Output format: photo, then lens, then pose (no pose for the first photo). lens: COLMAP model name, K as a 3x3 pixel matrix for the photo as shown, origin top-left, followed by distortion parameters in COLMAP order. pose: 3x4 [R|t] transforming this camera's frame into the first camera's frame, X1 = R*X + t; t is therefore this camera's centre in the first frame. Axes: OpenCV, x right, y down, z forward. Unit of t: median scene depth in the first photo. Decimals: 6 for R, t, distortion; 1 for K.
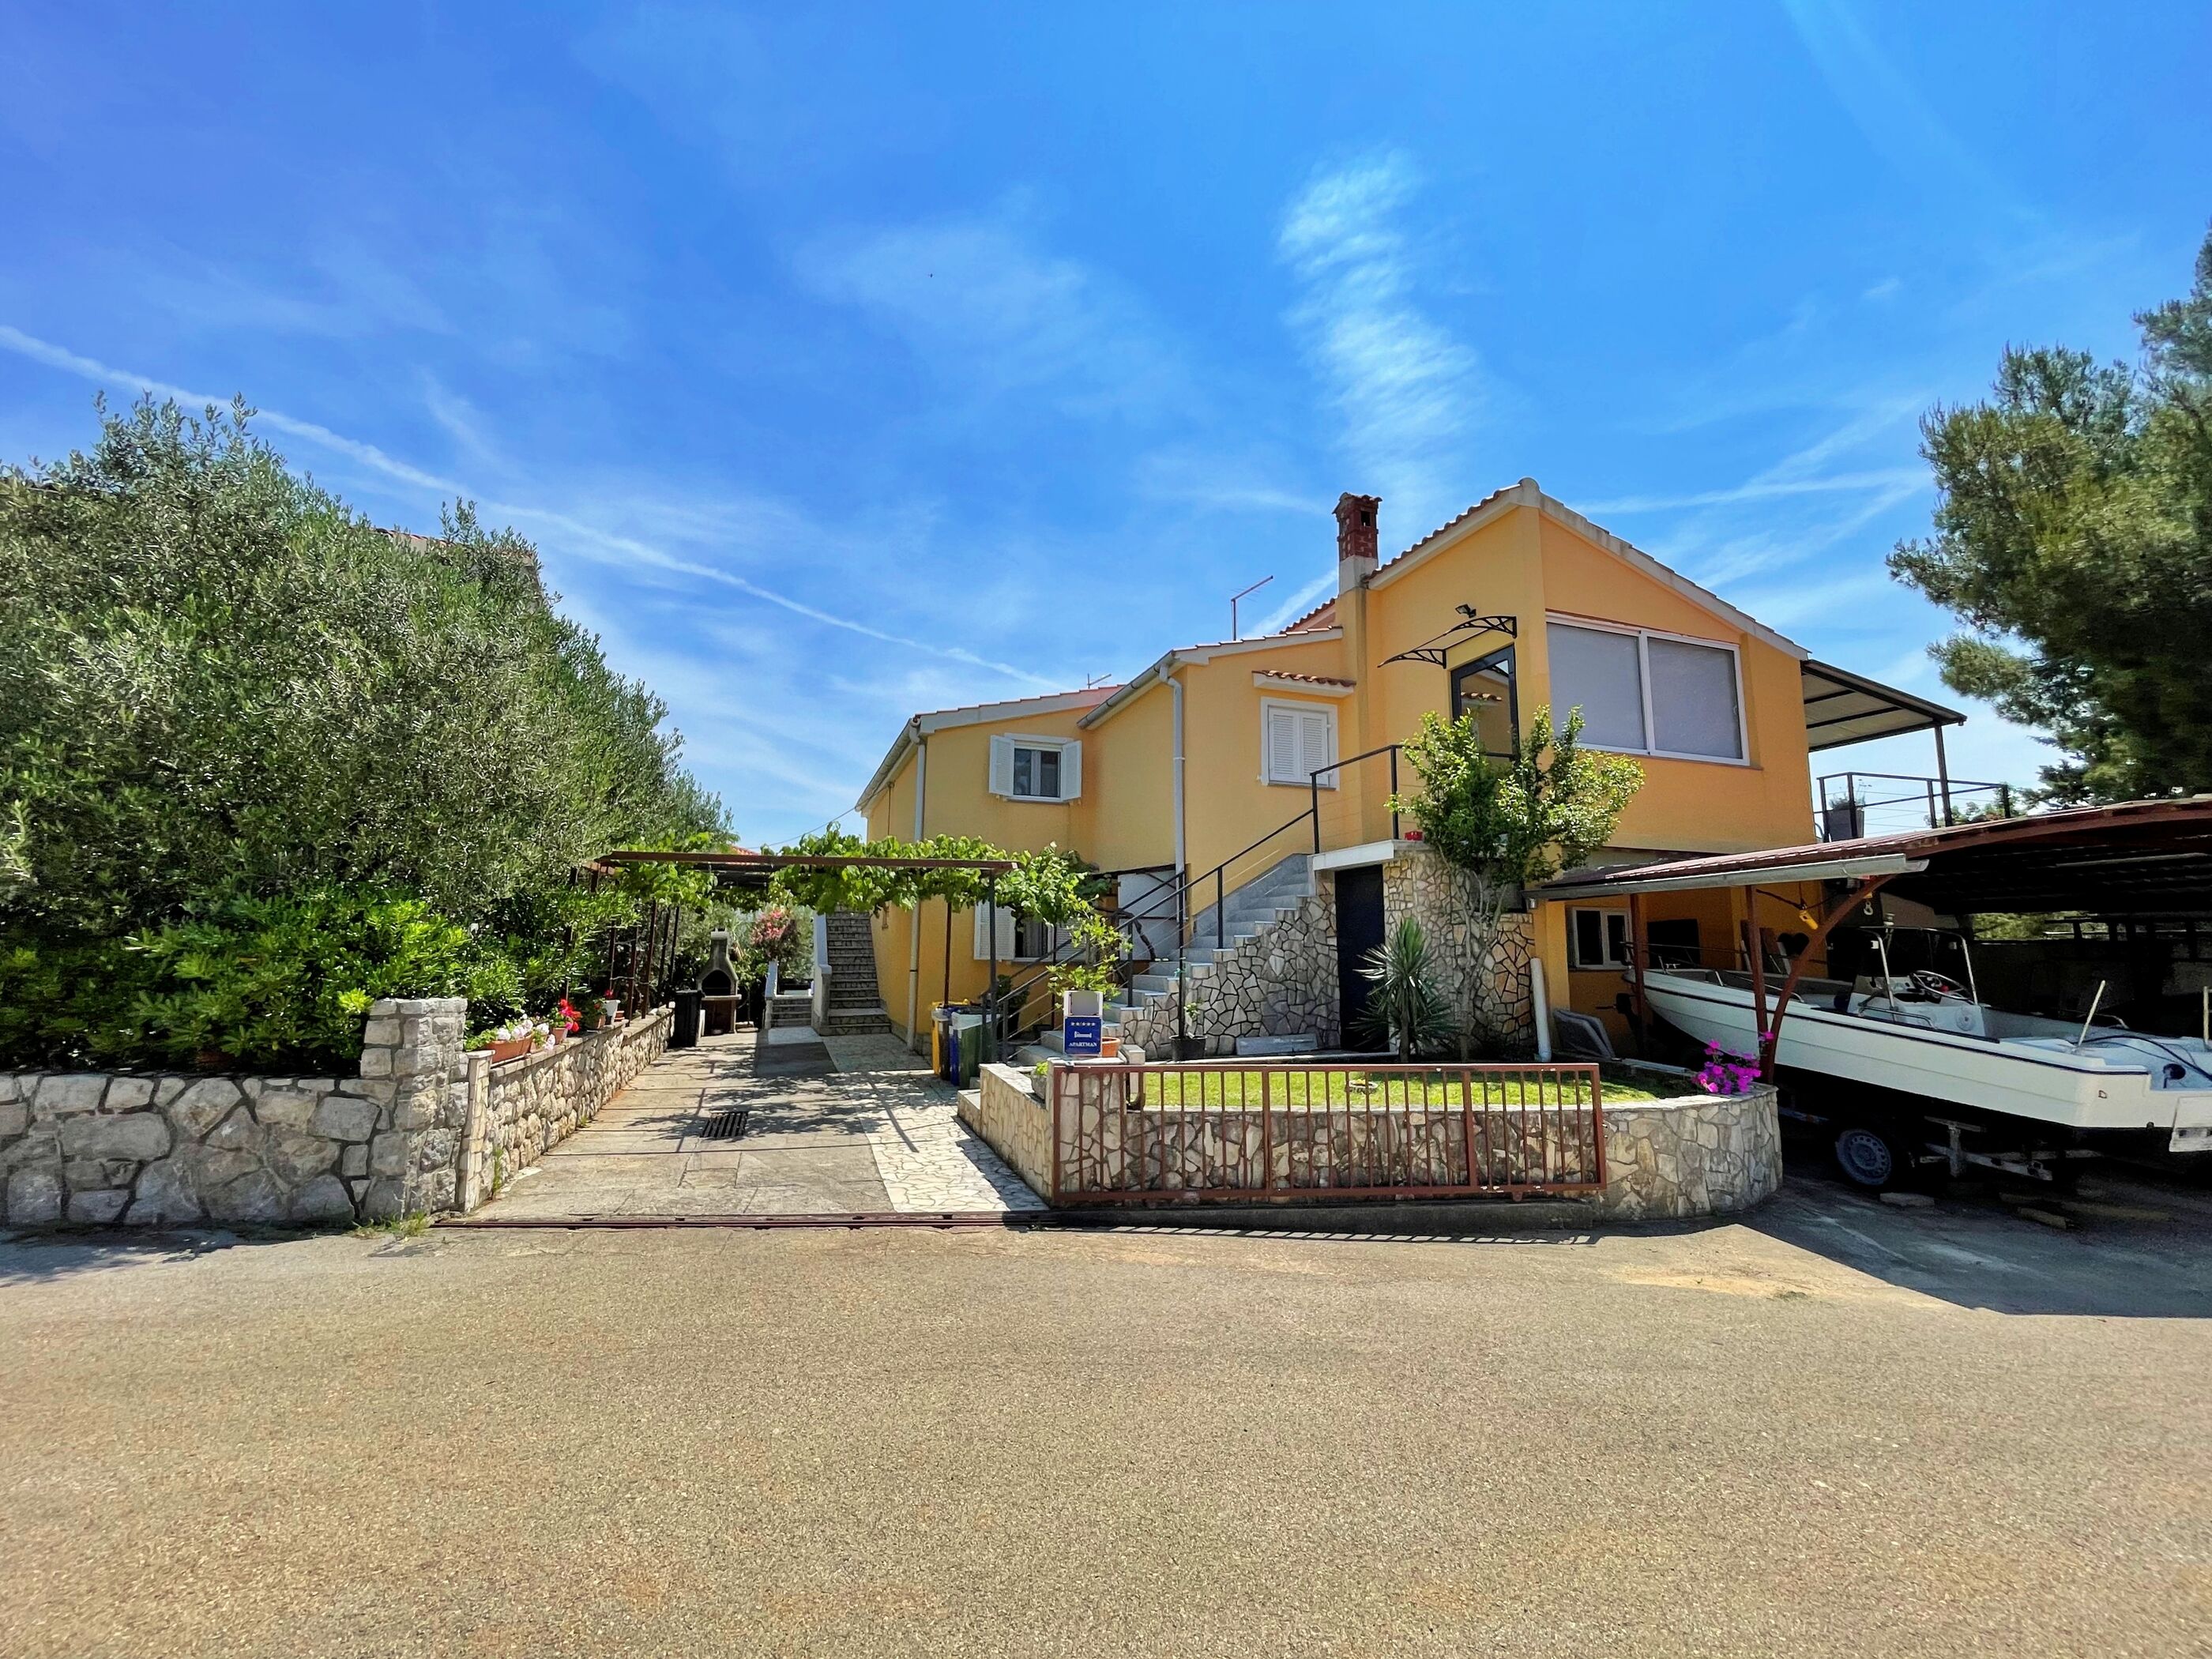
lens RADIAL K [[906.1, 0, 1110.5], [0, 906.1, 814.8], [0, 0, 1]] dist [-0.000964, 0.000418]
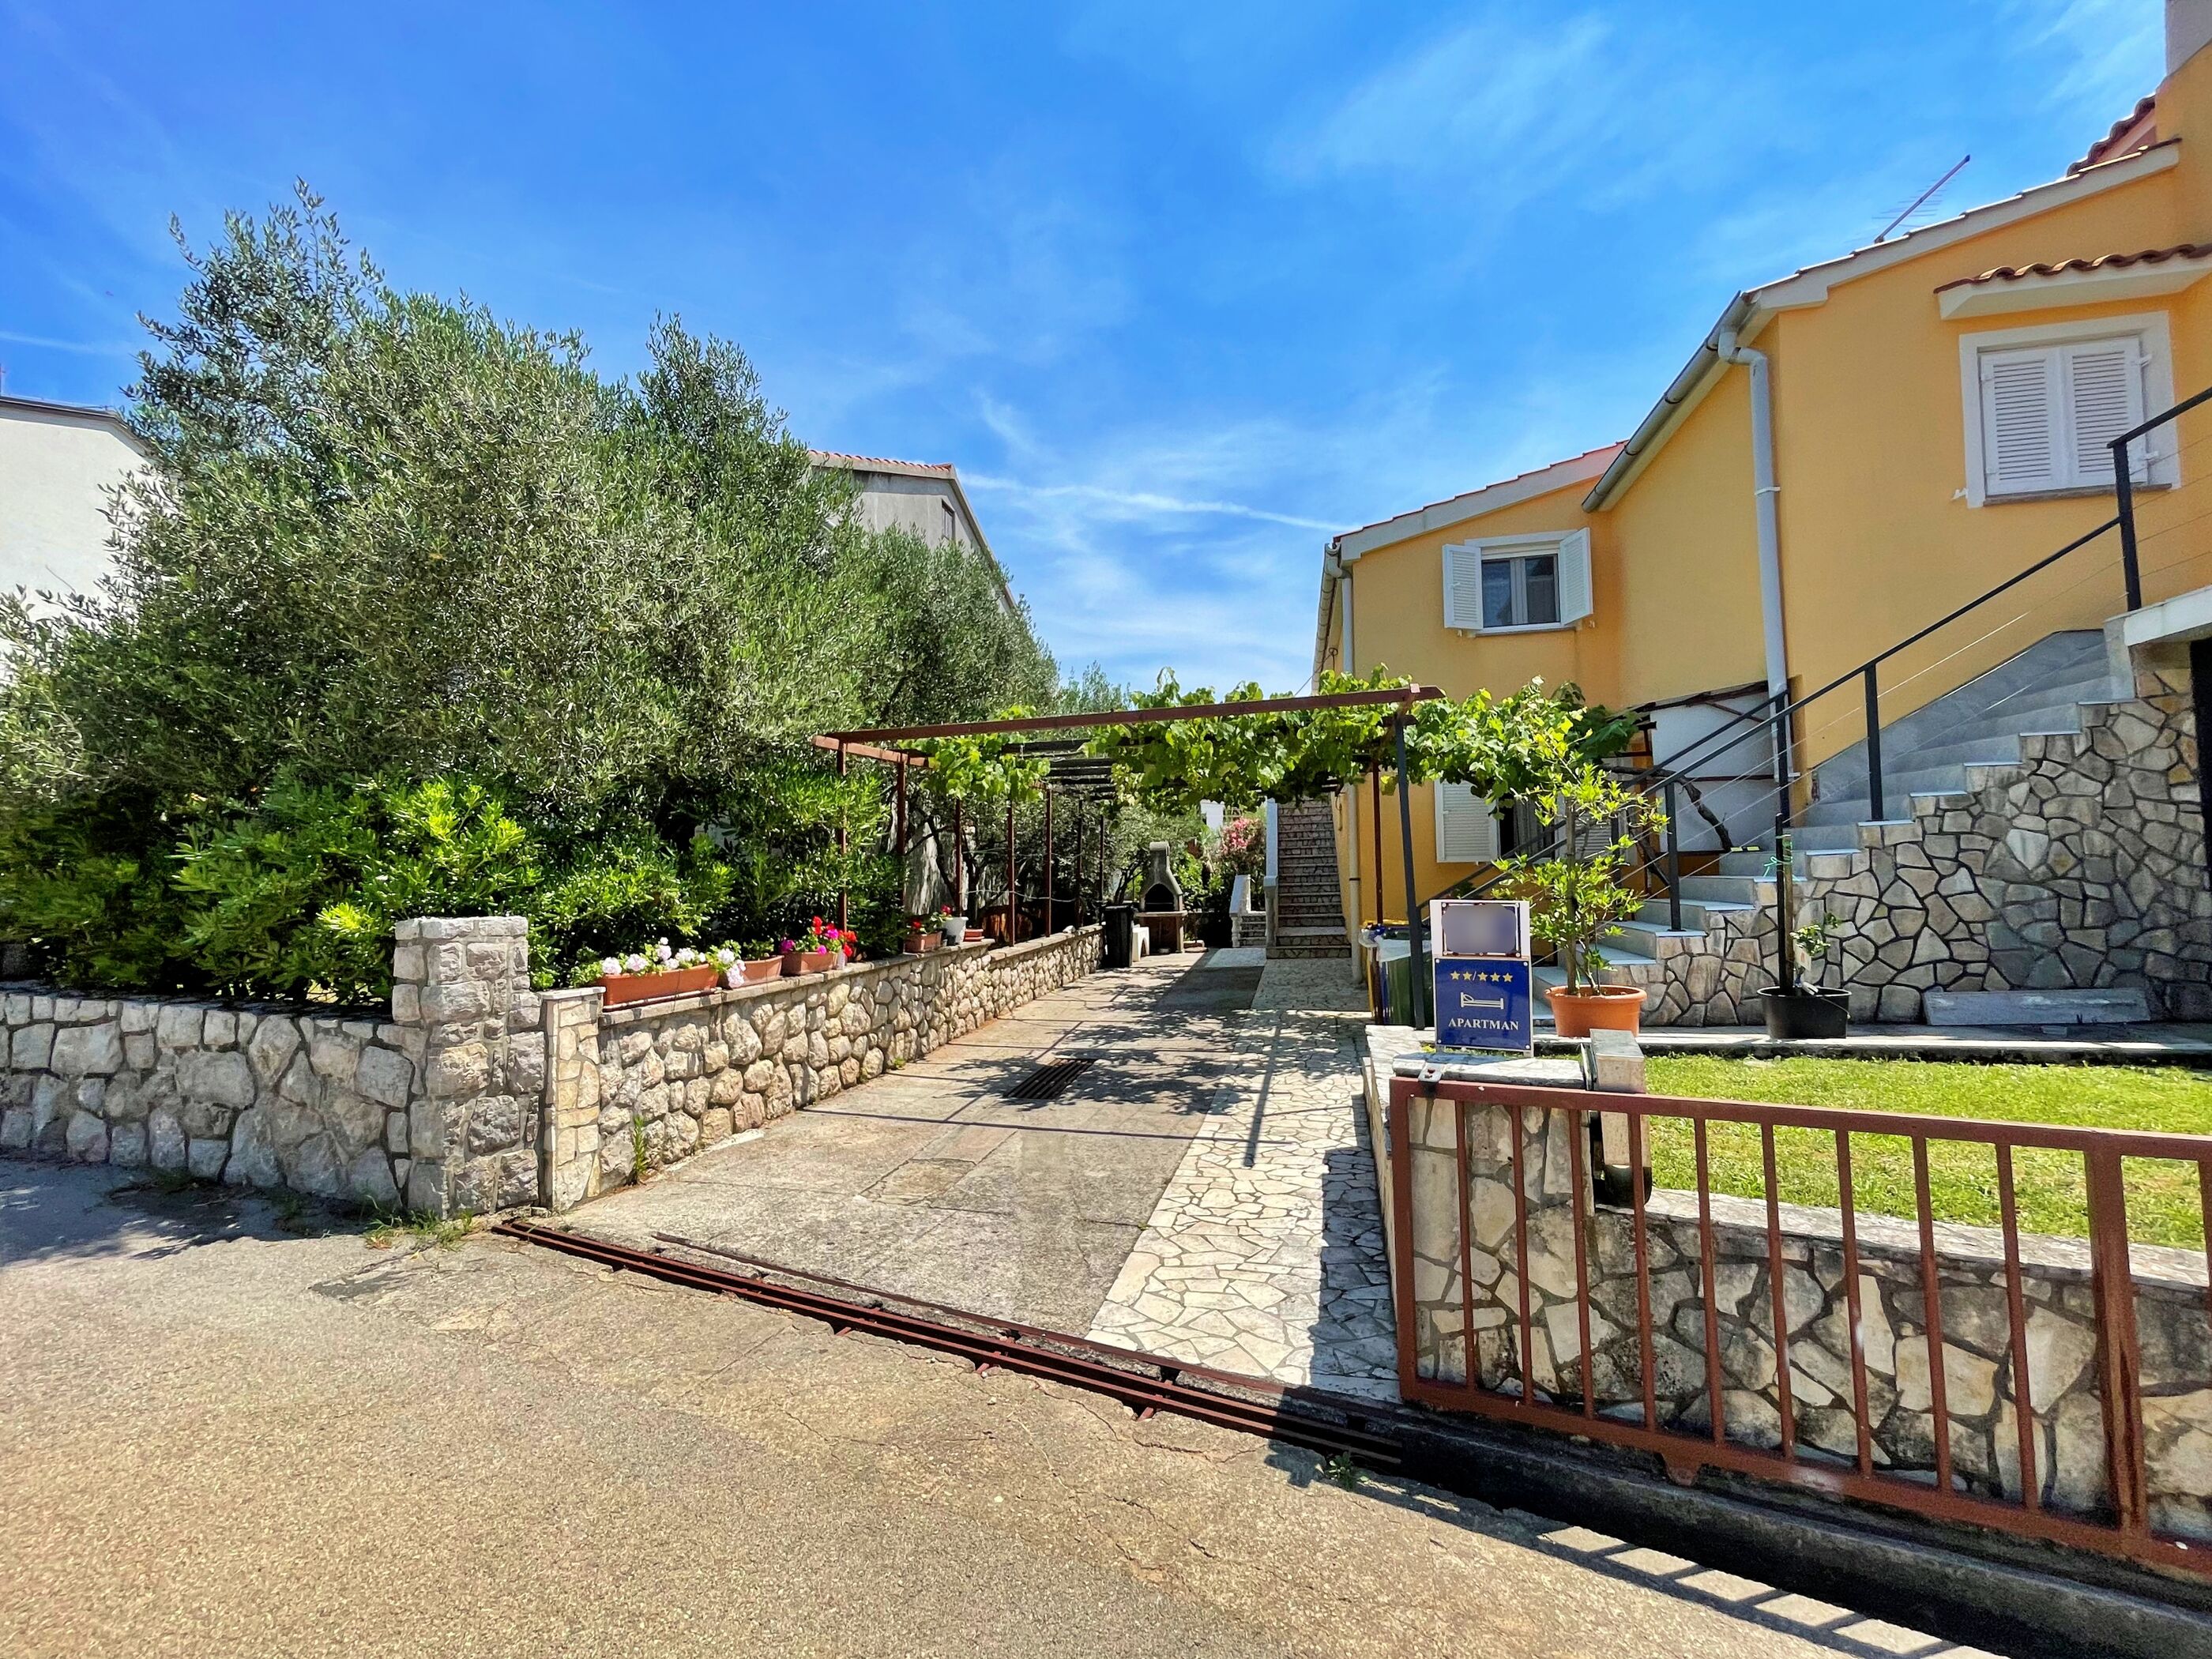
lens RADIAL K [[931.1, 0, 1105.1], [0, 931.1, 836.8], [0, 0, 1]] dist [0.002462, -0.000398]
pose [[0.843535, -0.045924, -0.535107, 0.060600], [0.107670, 0.990571, 0.084715, 0.115471], [0.526170, -0.129075, 0.840526, 0.573206]]
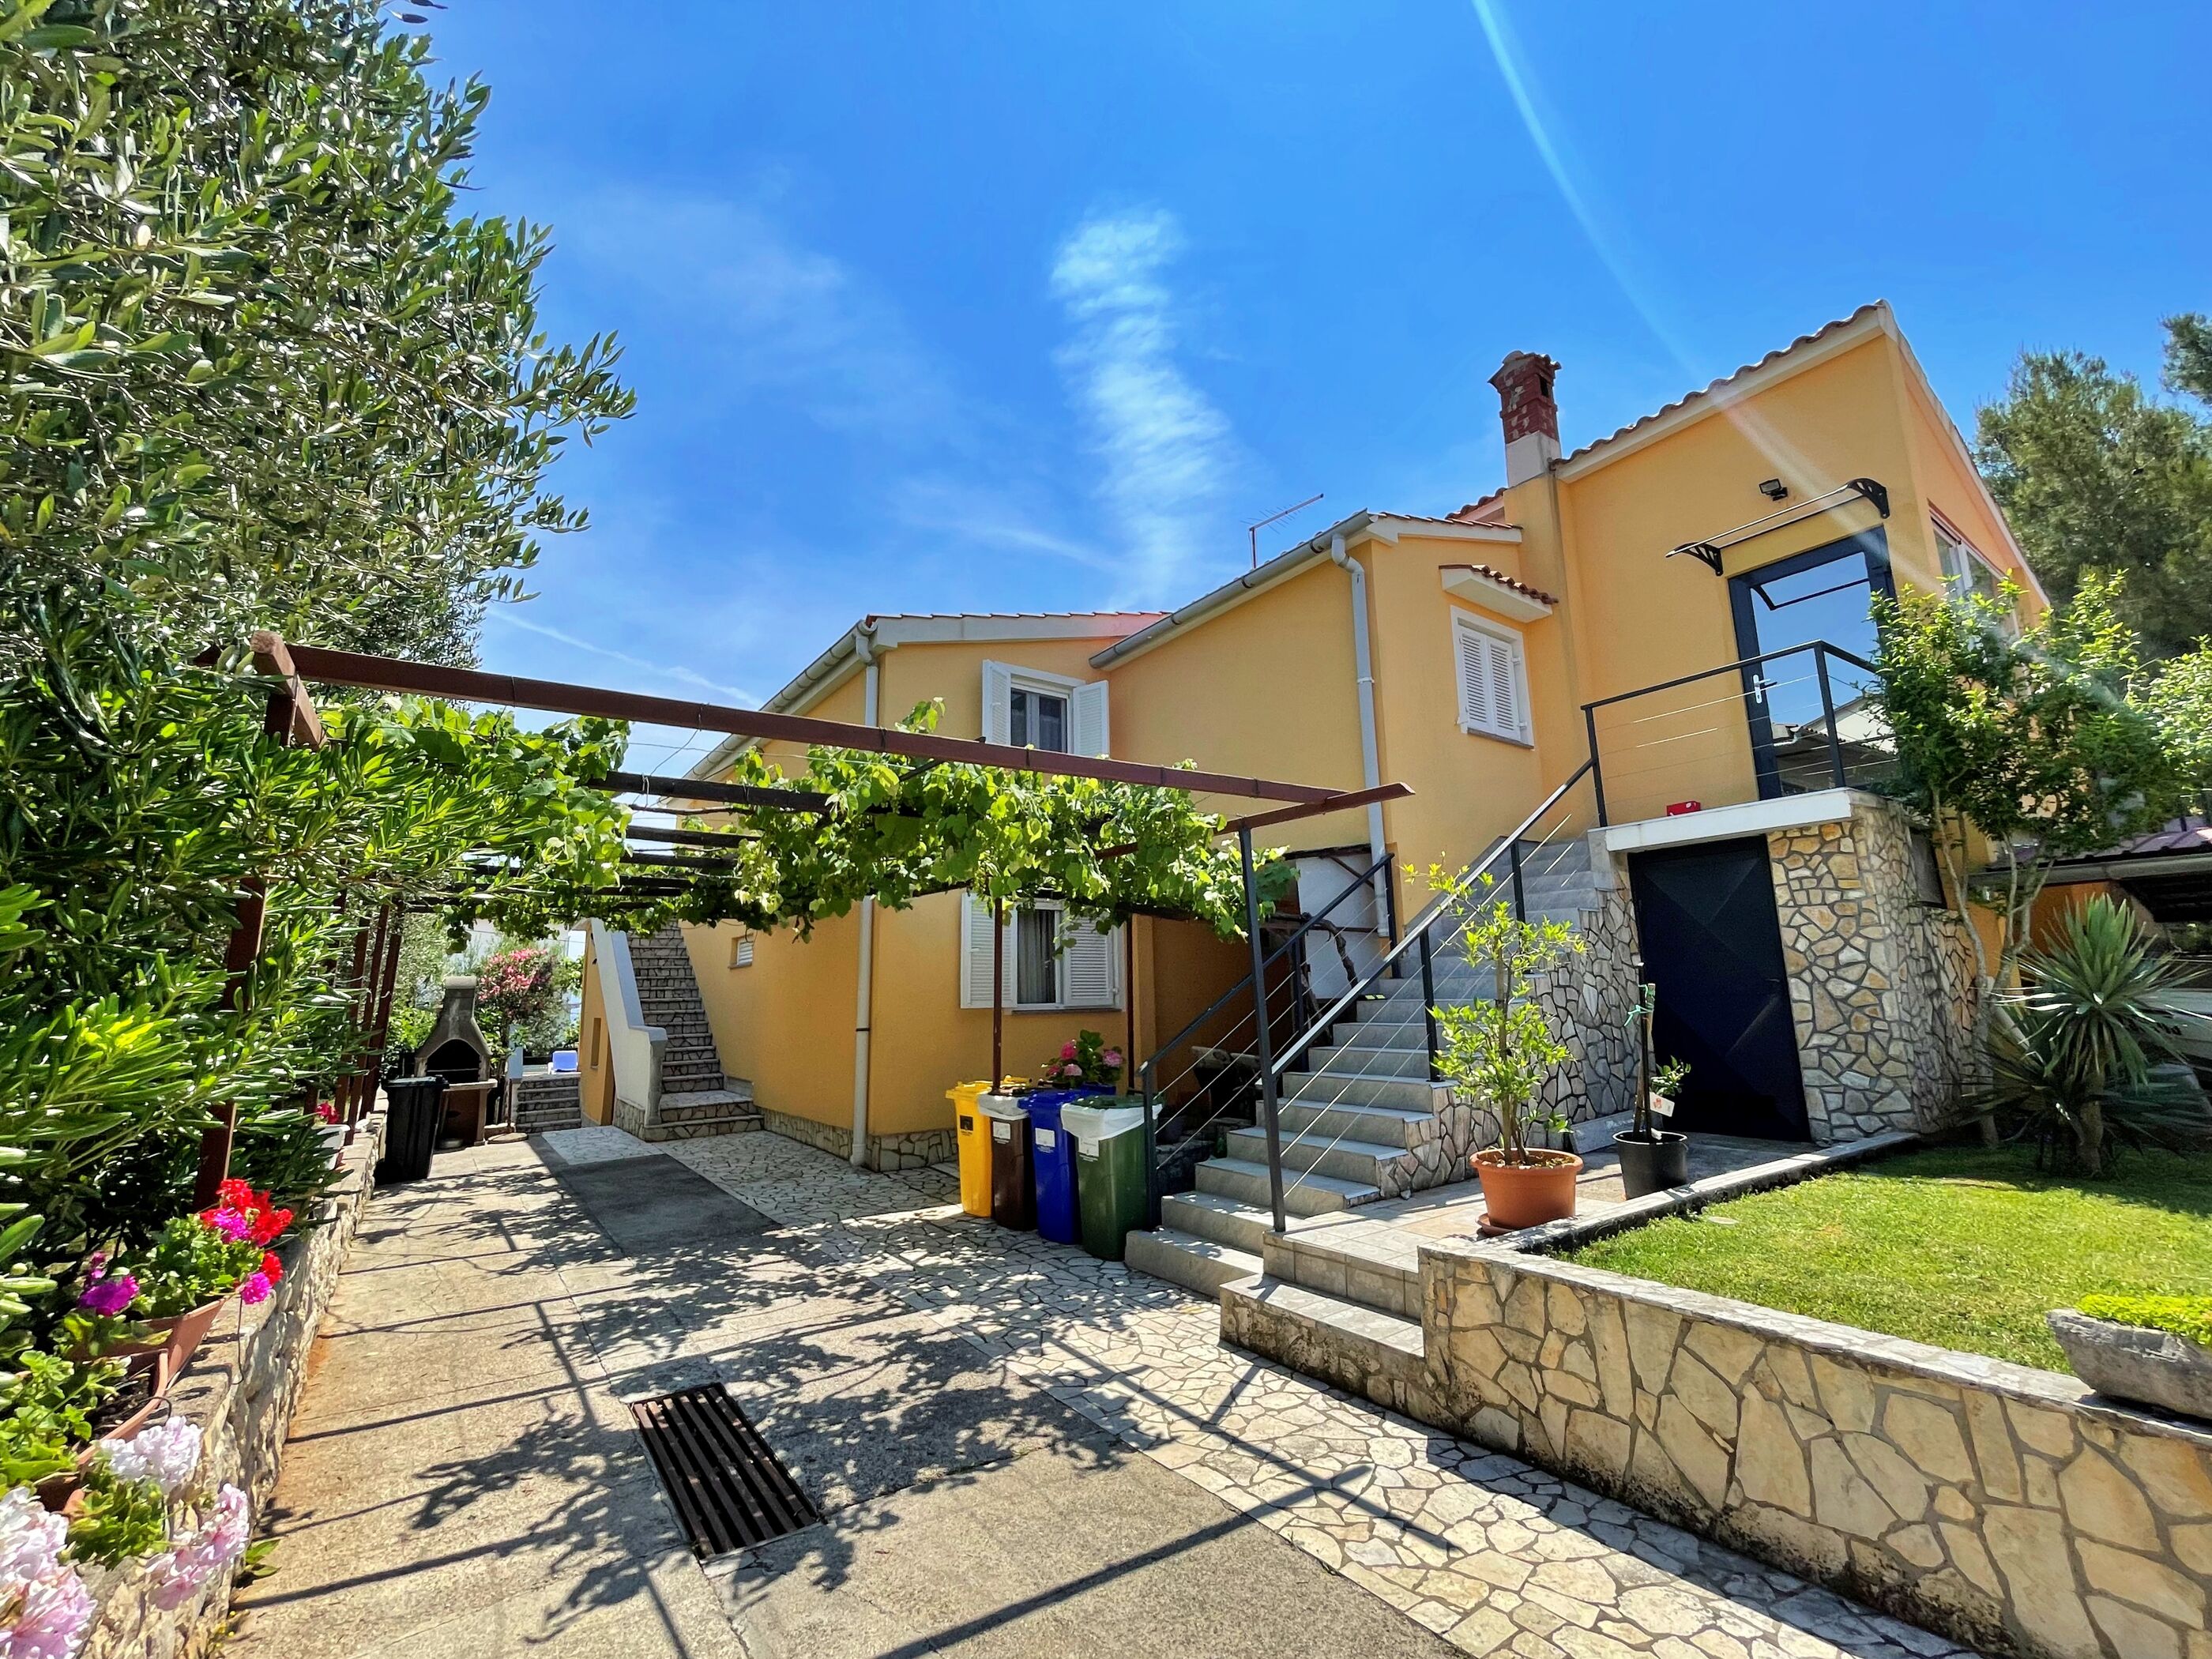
lens RADIAL K [[931.1, 0, 1105.1], [0, 931.1, 836.8], [0, 0, 1]] dist [0.002462, -0.000398]
pose [[0.964446, 0.019781, 0.263540, -0.558056], [-0.013164, 0.999553, -0.026853, 0.139068], [-0.263954, 0.022429, 0.964275, 0.860594]]
